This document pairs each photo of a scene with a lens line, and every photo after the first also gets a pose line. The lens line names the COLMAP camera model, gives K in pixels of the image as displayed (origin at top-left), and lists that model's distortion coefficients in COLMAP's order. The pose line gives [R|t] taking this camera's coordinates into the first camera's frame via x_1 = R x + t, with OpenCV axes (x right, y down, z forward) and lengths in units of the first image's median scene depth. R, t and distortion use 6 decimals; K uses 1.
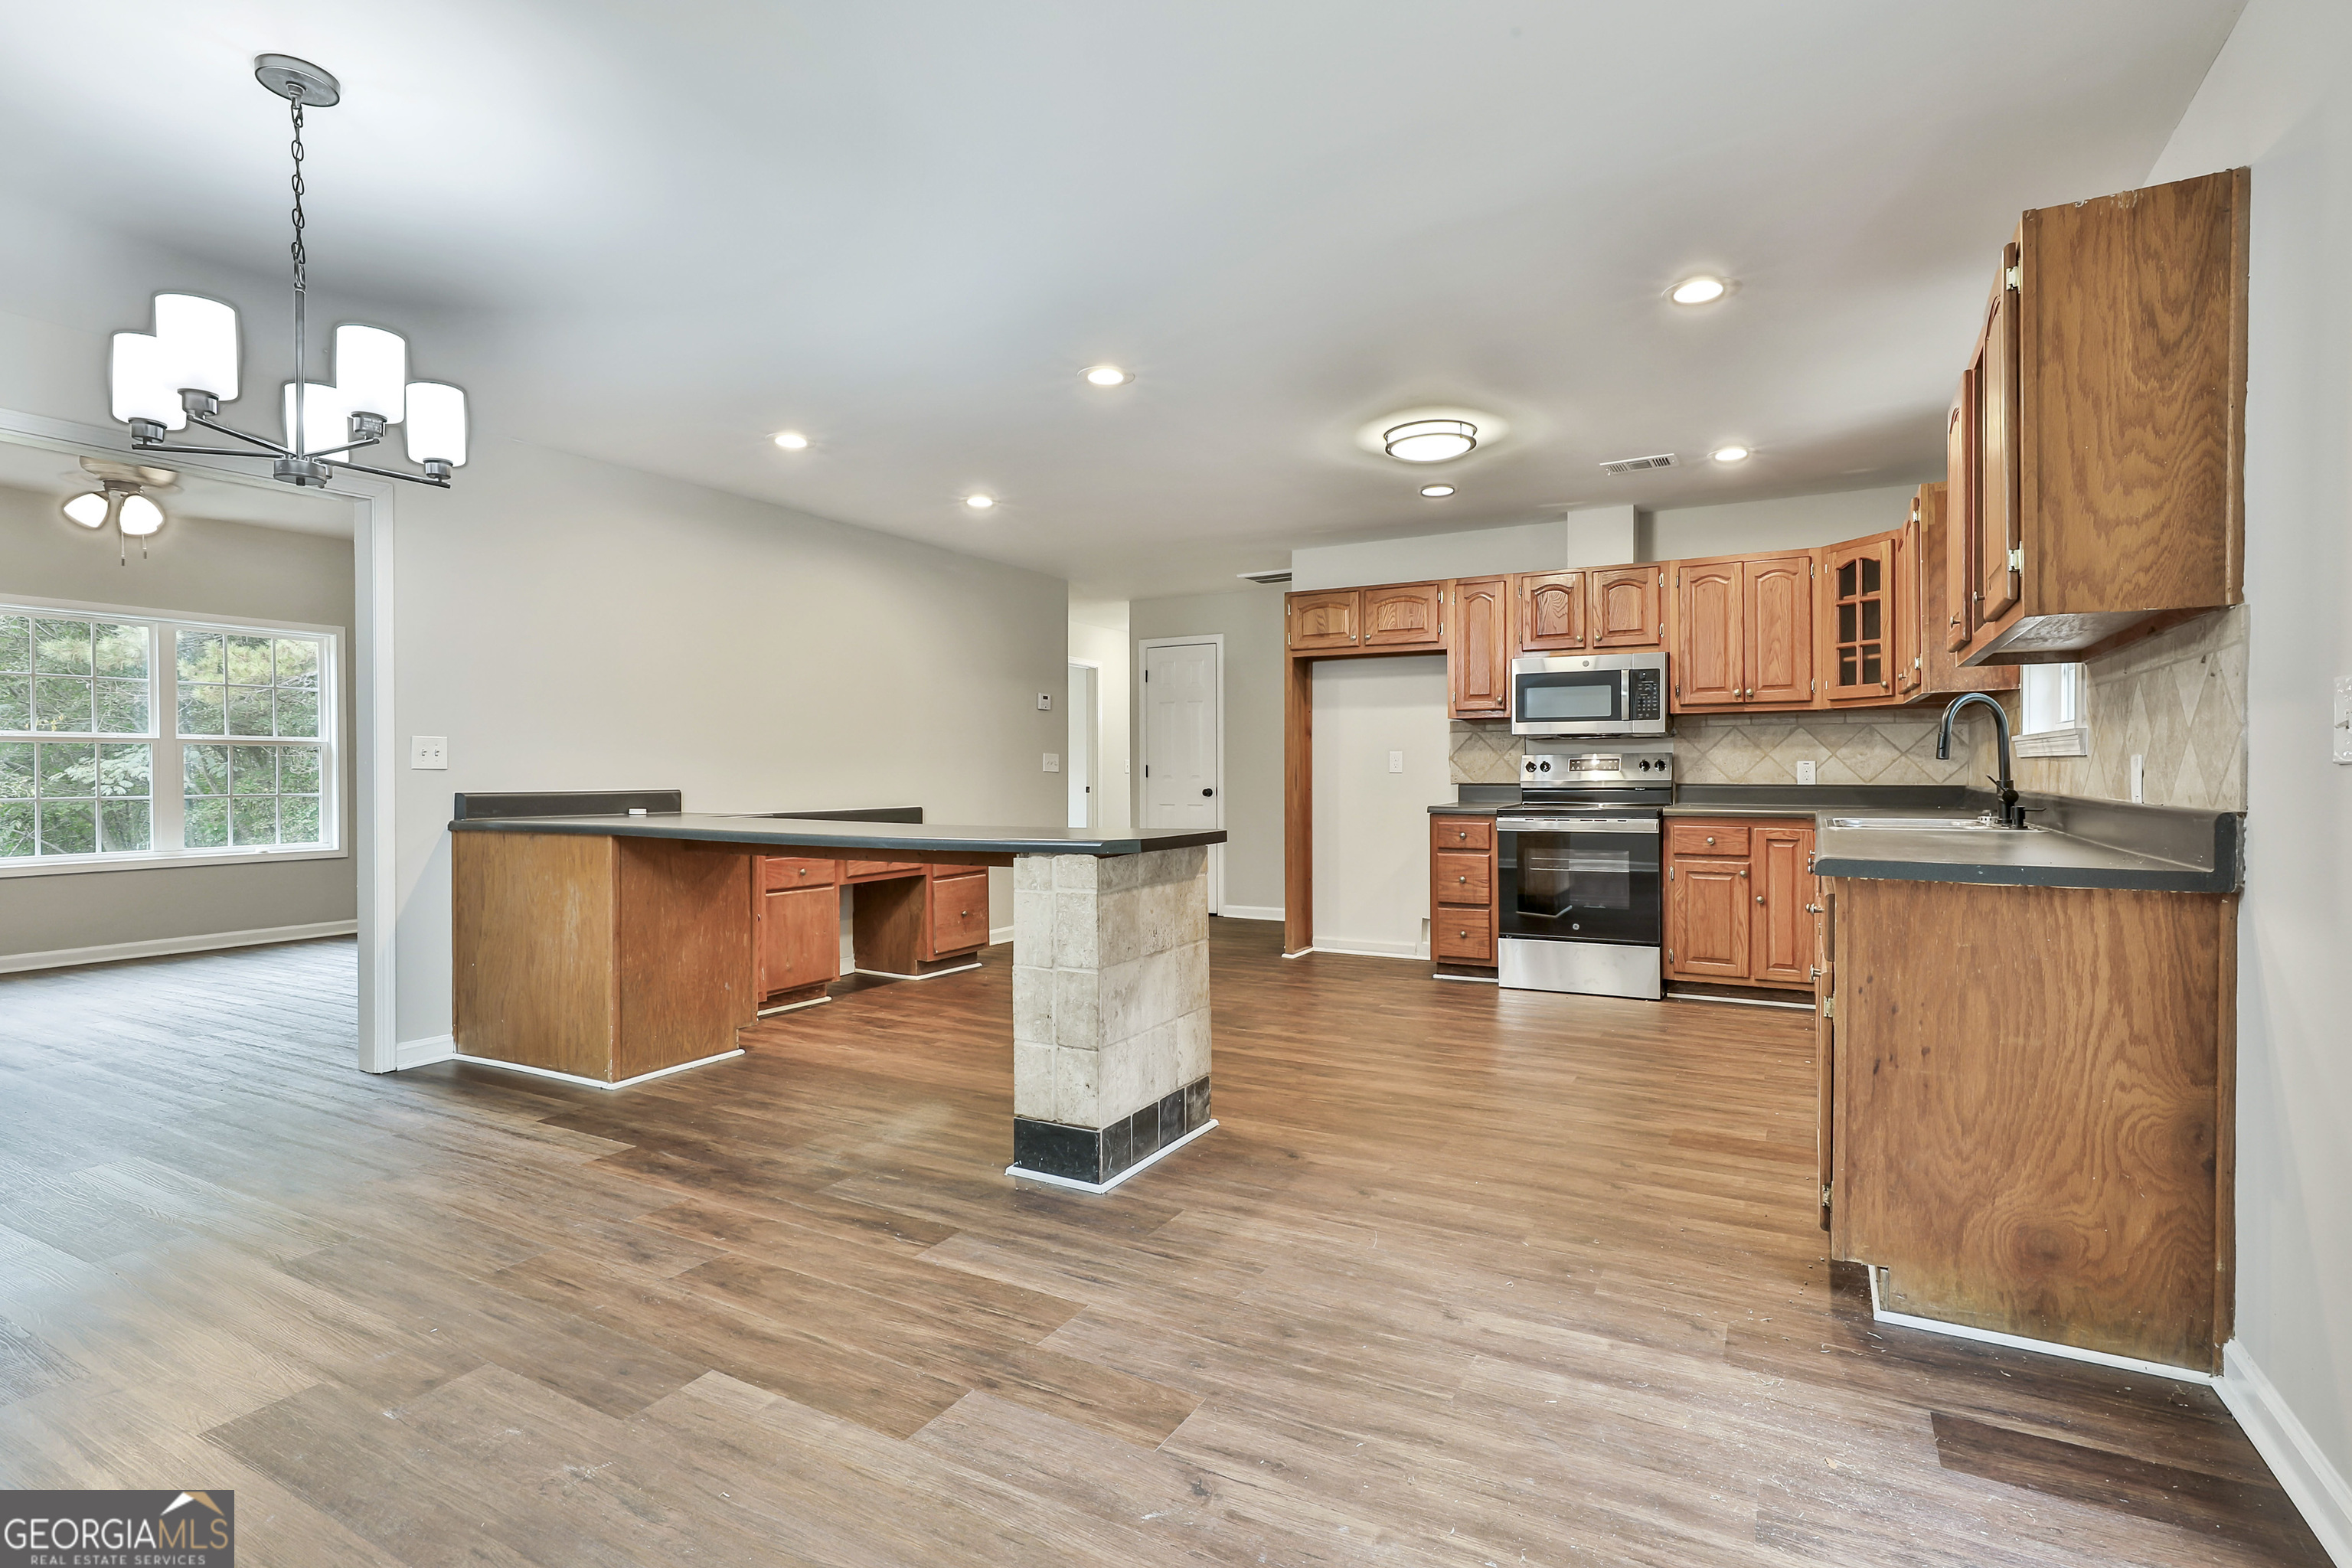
lens RADIAL K [[1128.6, 0, 1186.0], [0, 1128.6, 775.7], [0, 0, 1]] dist [-0.006247, 0.005555]
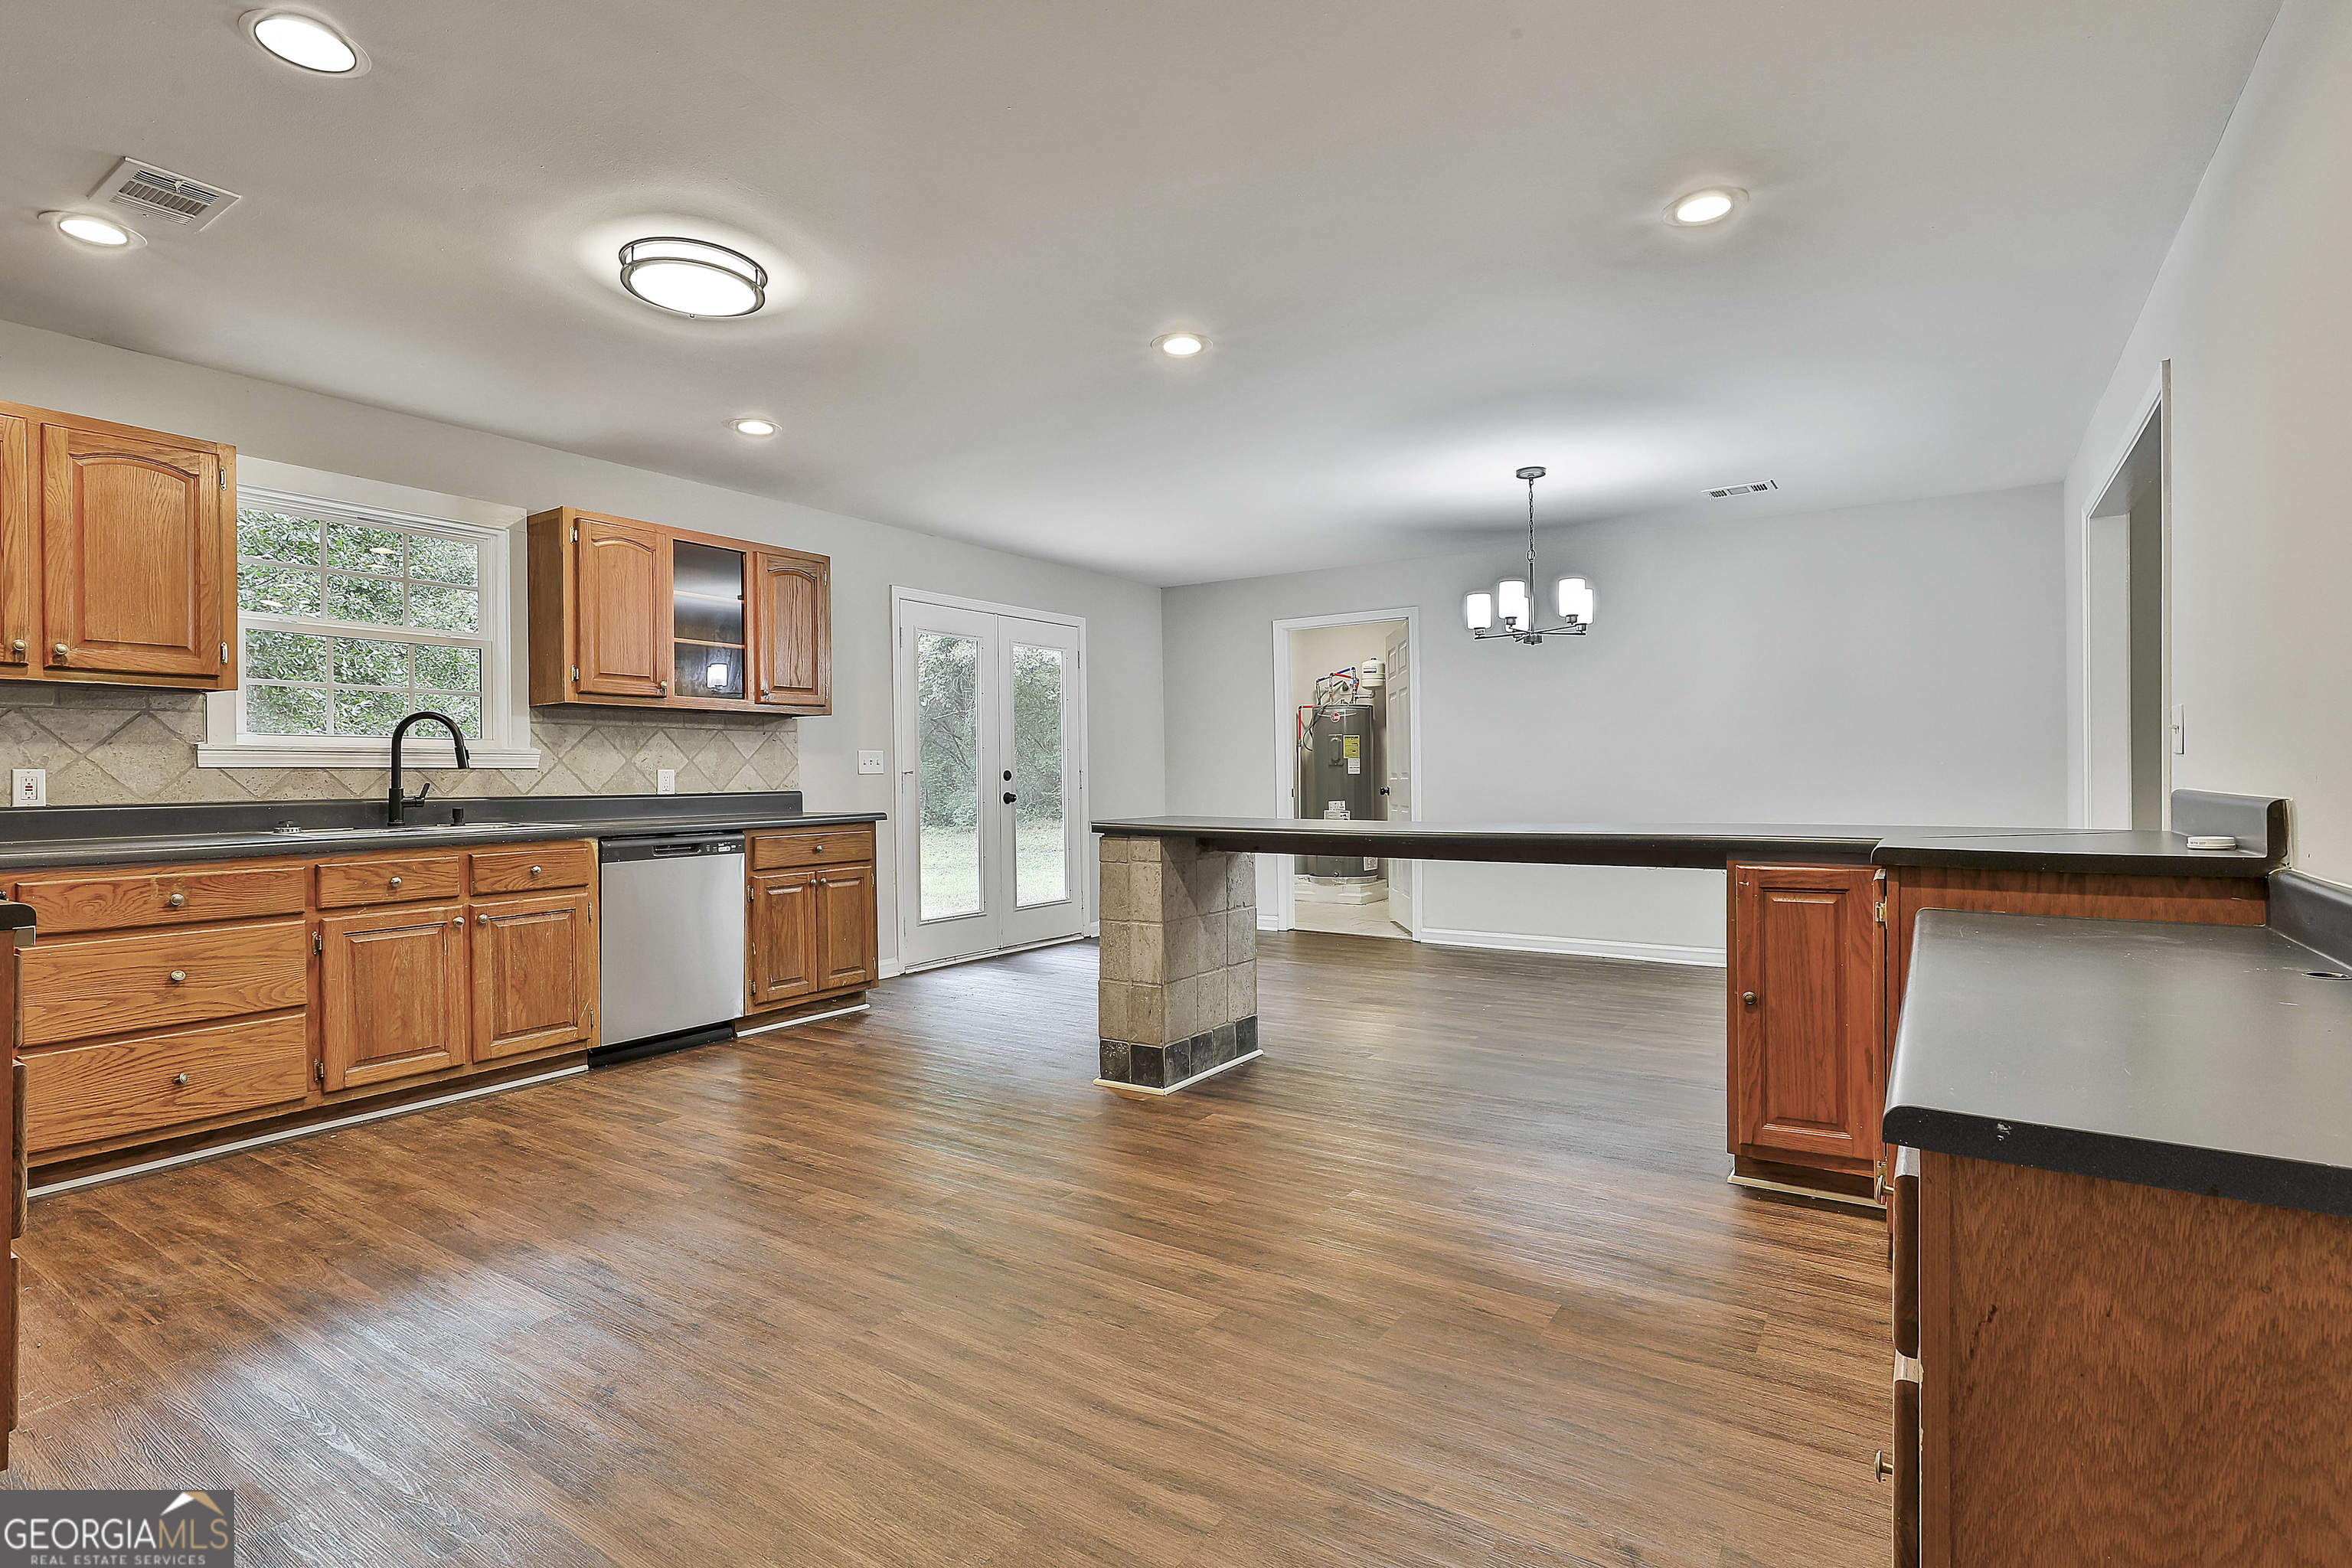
lens RADIAL K [[1128.6, 0, 1163.9], [0, 1128.6, 777.5], [0, 0, 1]] dist [-0.006247, 0.005555]
pose [[-0.995119, 0.012699, 0.097863, -0.101829], [0.013267, 0.999899, 0.005160, -0.001558], [-0.097788, 0.006433, -0.995186, 1.384430]]
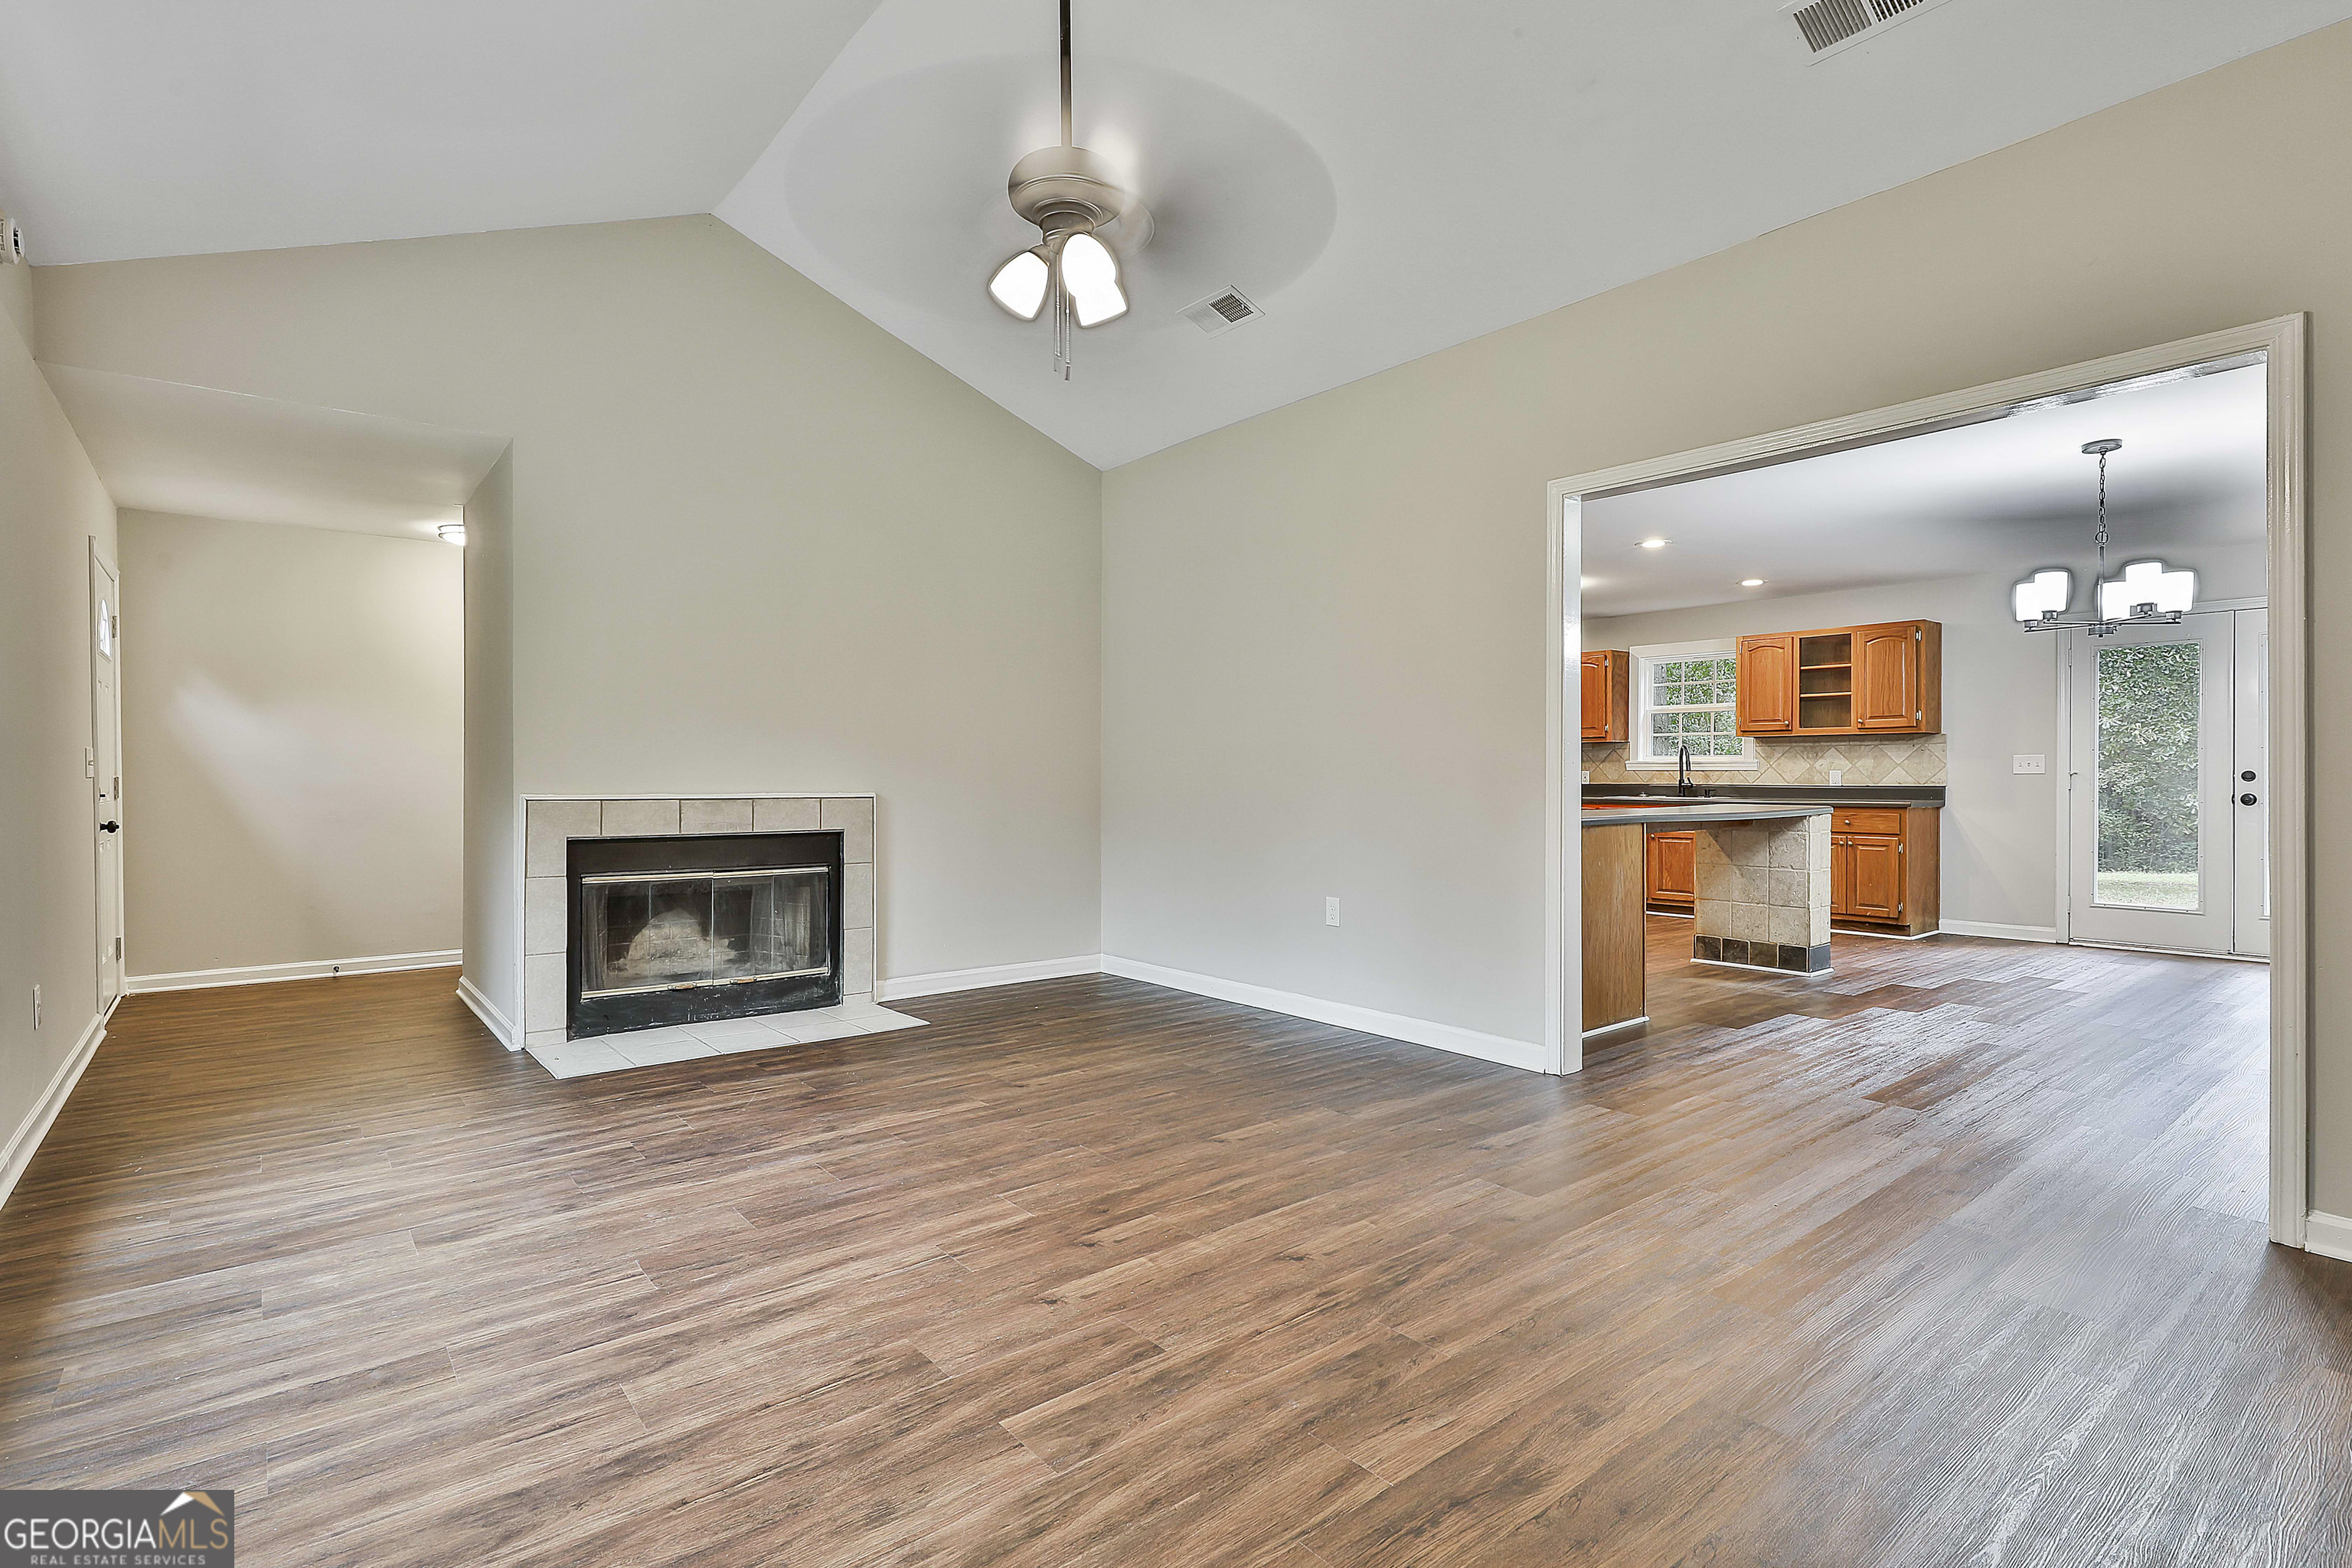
lens RADIAL K [[1128.6, 0, 1180.6], [0, 1128.6, 781.4], [0, 0, 1]] dist [-0.006247, 0.005555]
pose [[0.379934, -0.001998, 0.925012, -1.384133], [0.003137, 0.999995, 0.000872, 0.001909], [-0.925008, 0.002571, 0.379938, 0.728609]]
